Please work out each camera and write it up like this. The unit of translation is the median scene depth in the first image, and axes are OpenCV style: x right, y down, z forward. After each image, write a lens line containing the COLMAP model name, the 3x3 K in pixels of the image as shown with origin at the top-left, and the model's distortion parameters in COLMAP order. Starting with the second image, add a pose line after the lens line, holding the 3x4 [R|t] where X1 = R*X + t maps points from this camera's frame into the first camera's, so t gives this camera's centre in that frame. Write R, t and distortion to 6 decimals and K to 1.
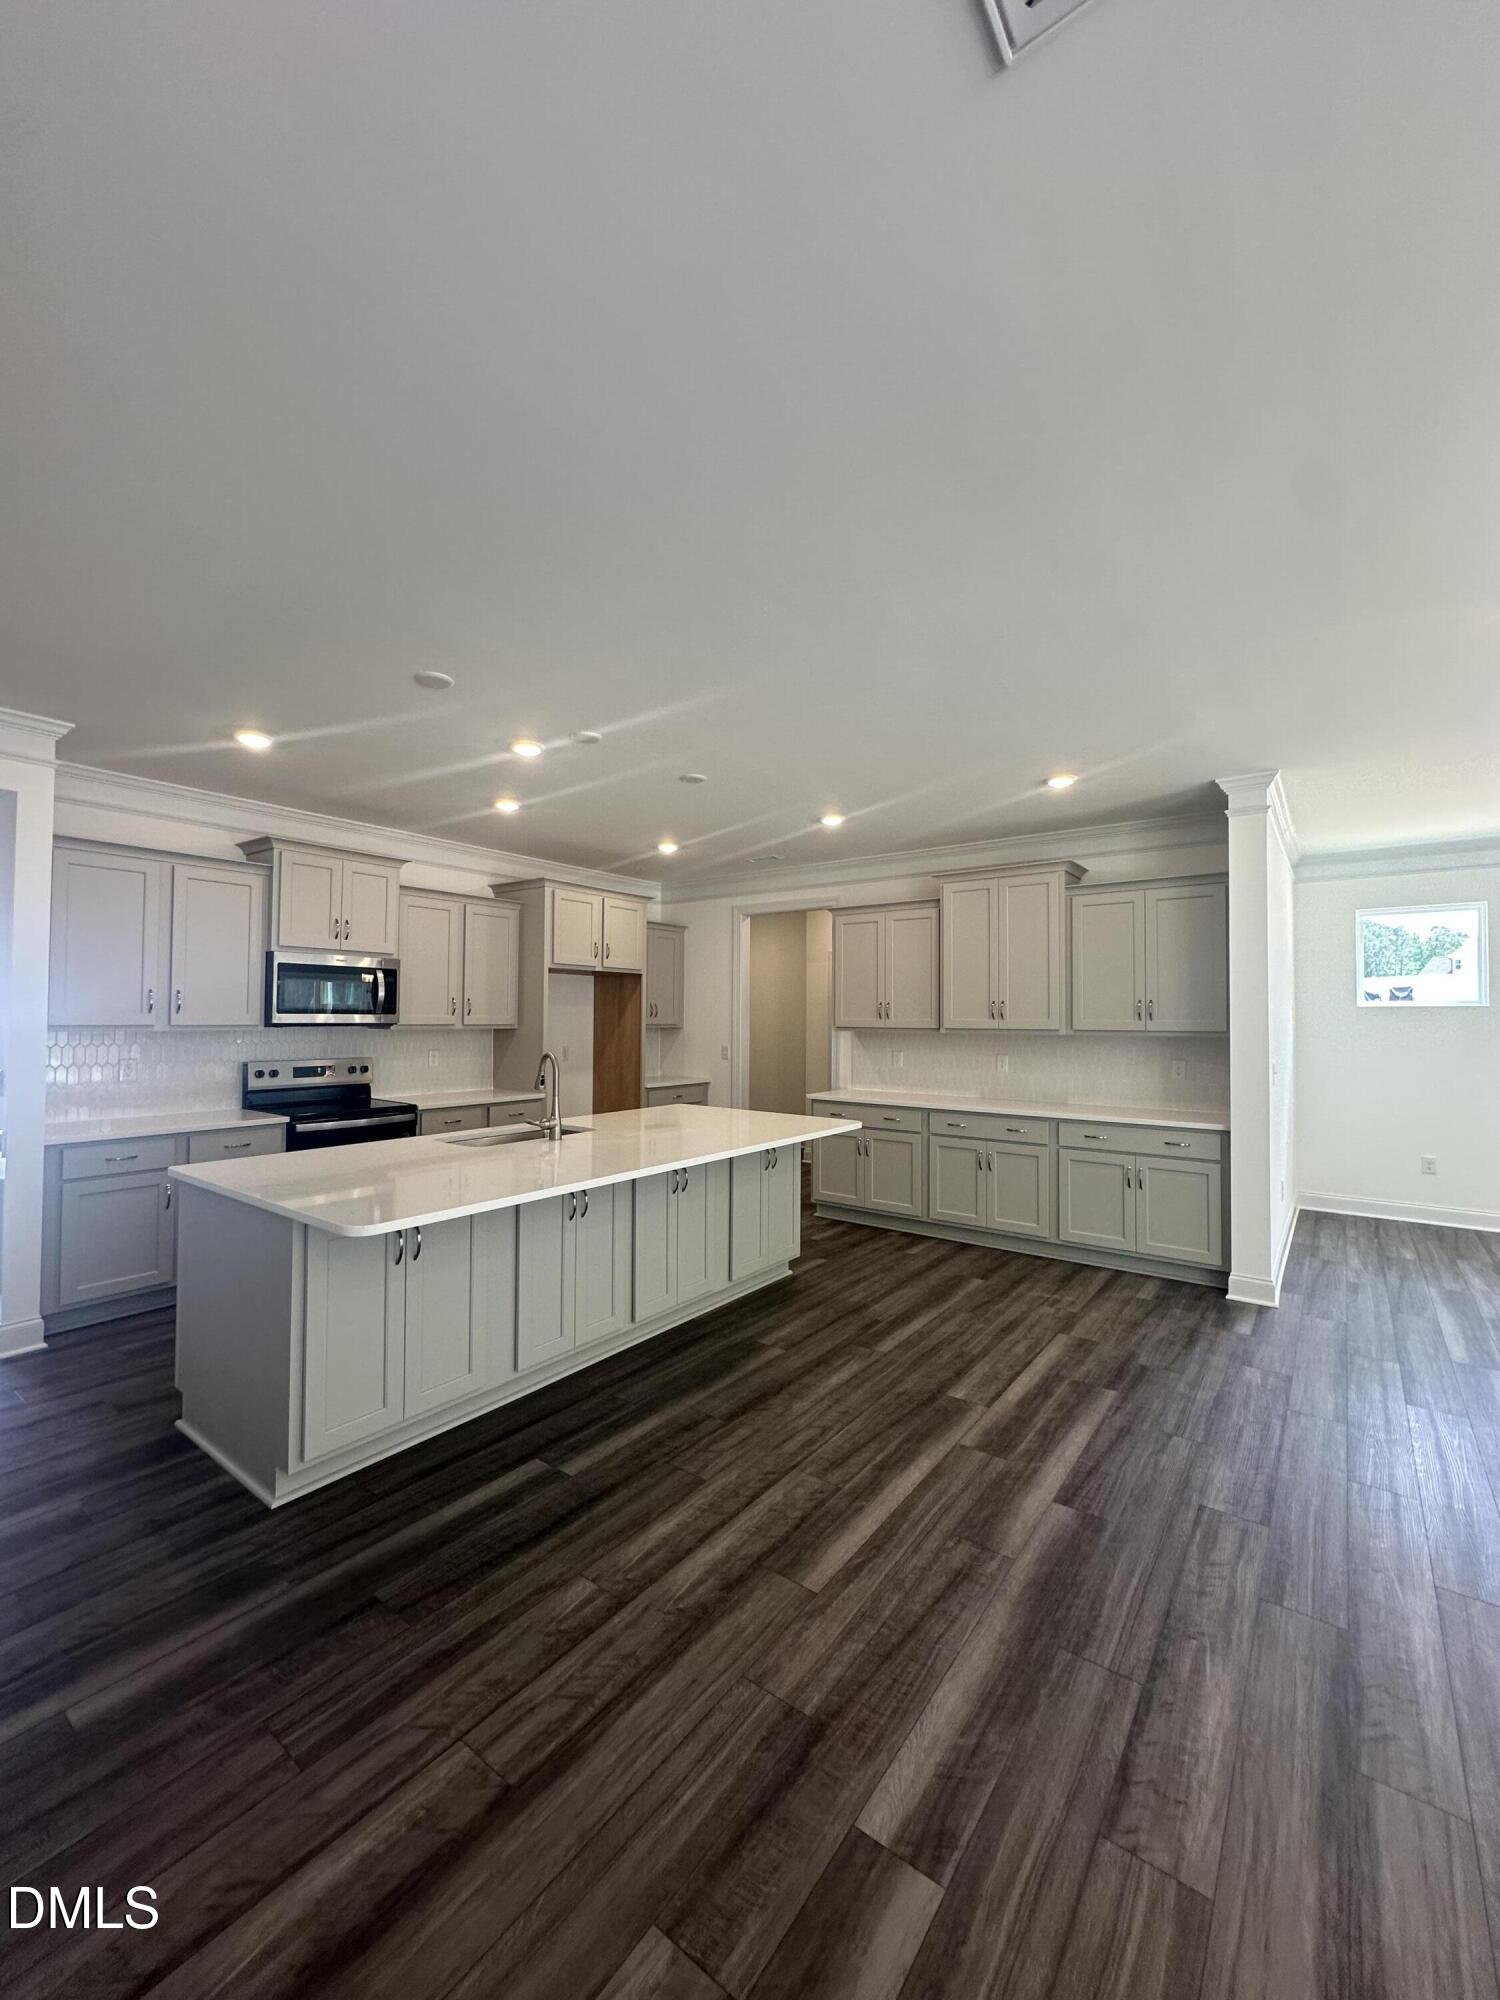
lens RADIAL K [[800.6, 0, 750.2], [0, 800.6, 997.7], [0, 0, 1]] dist [-0.001699, 0.000212]
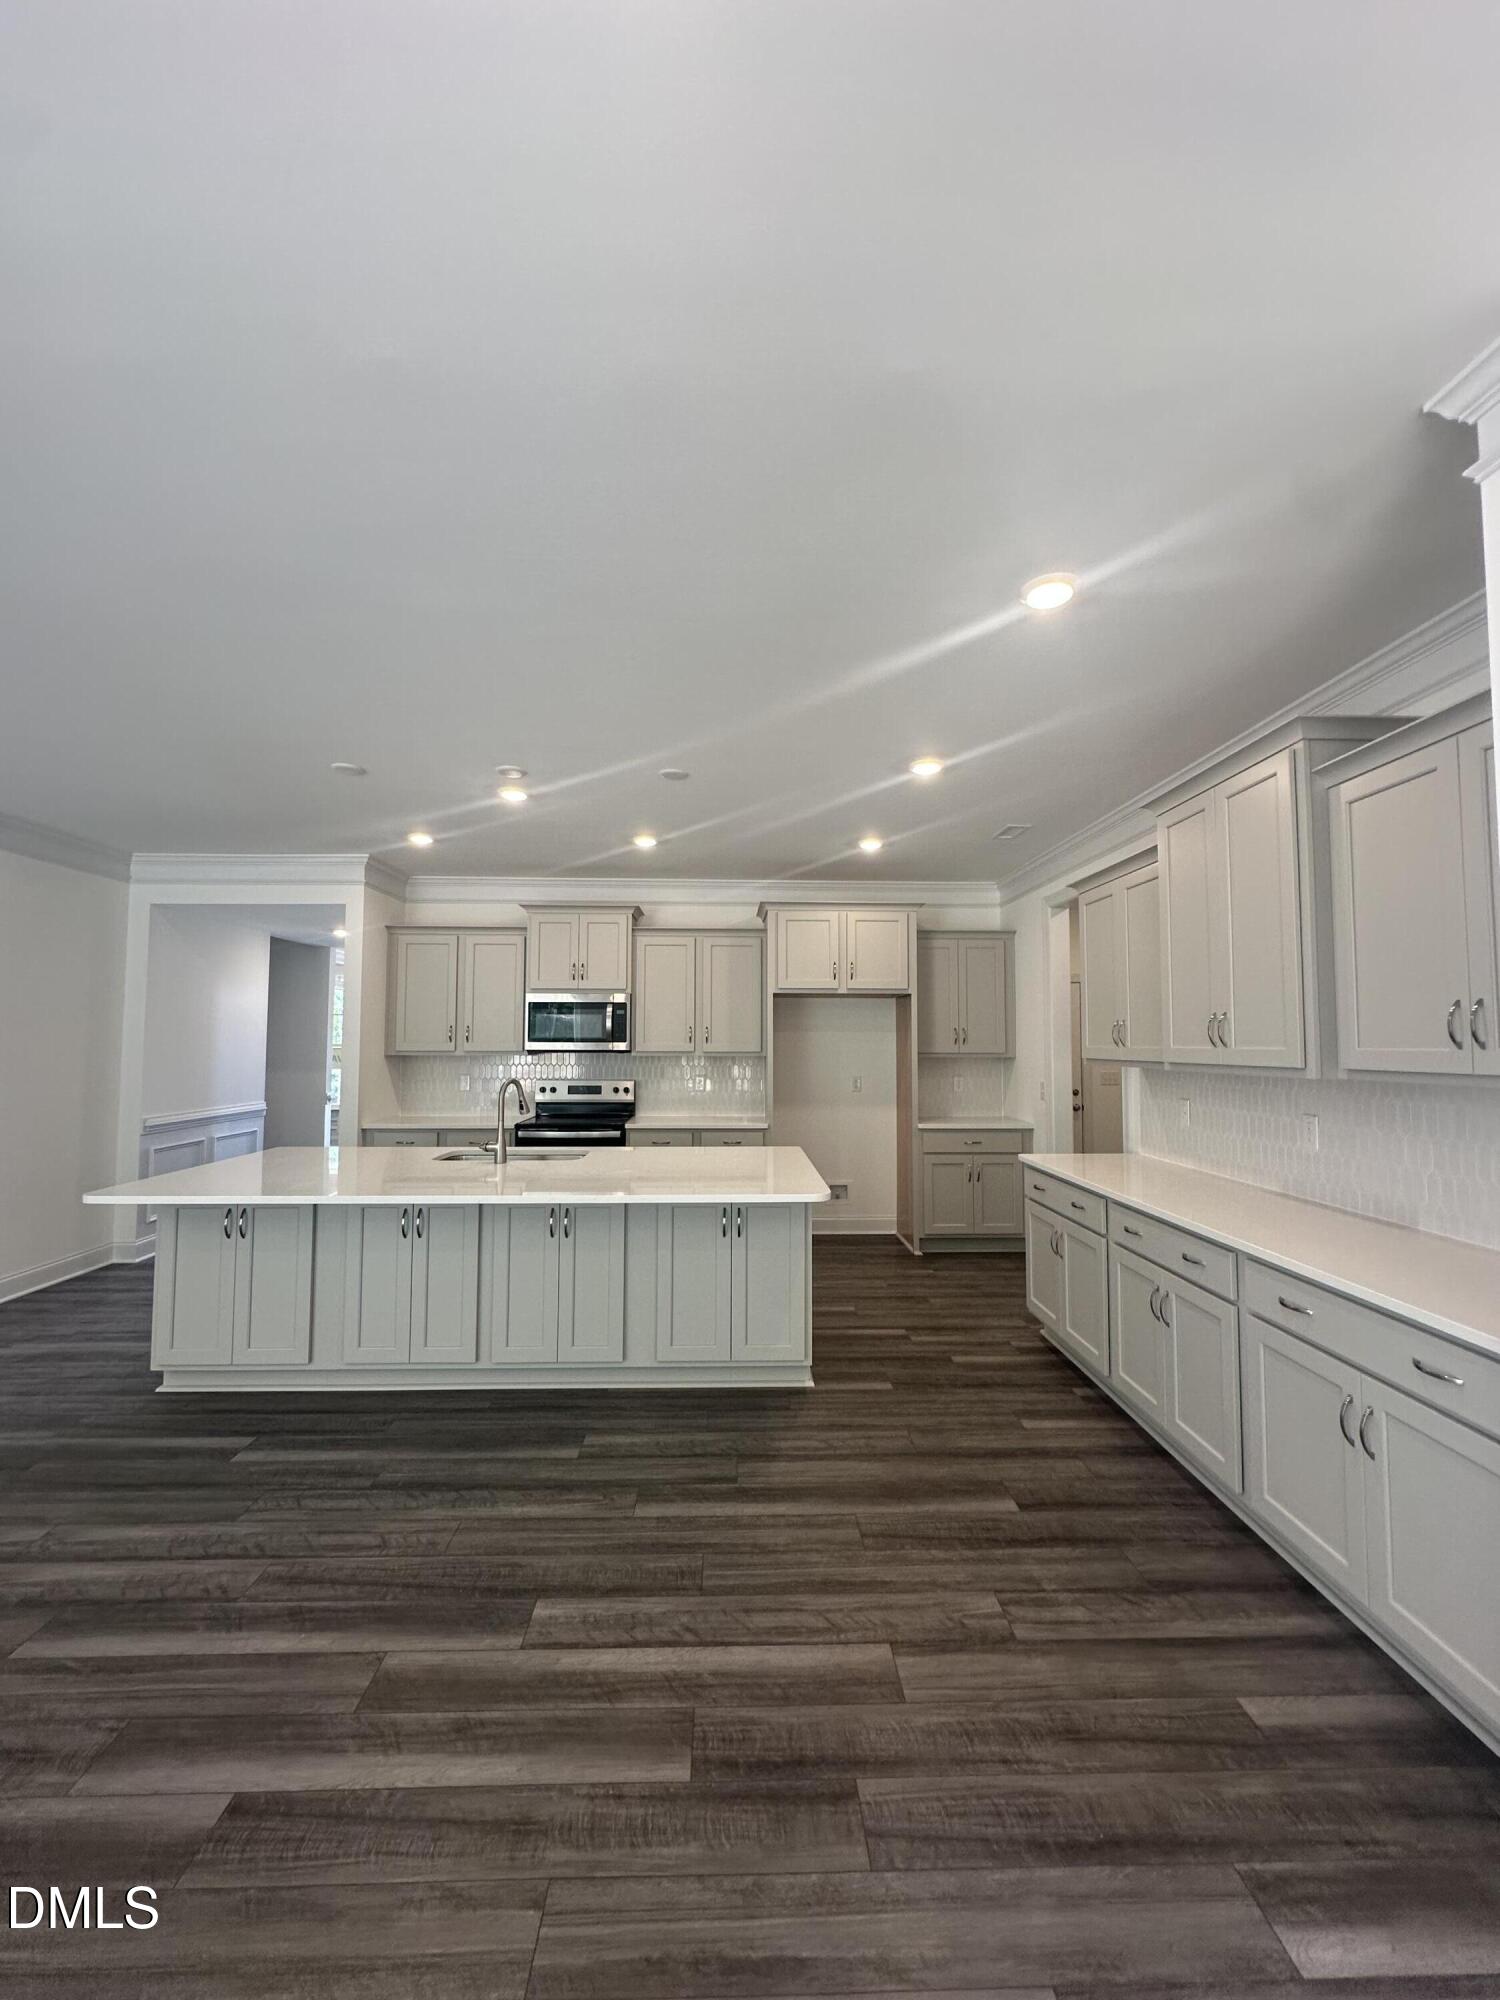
lens RADIAL K [[797.1, 0, 750.0], [0, 797.1, 1000.0], [0, 0, 1]] dist [-0.001125, -0.000001]
pose [[0.619147, -0.045820, -0.783938, 0.778334], [0.020799, 0.998903, -0.041957, 0.016522], [0.785000, 0.009672, 0.619420, 0.614324]]
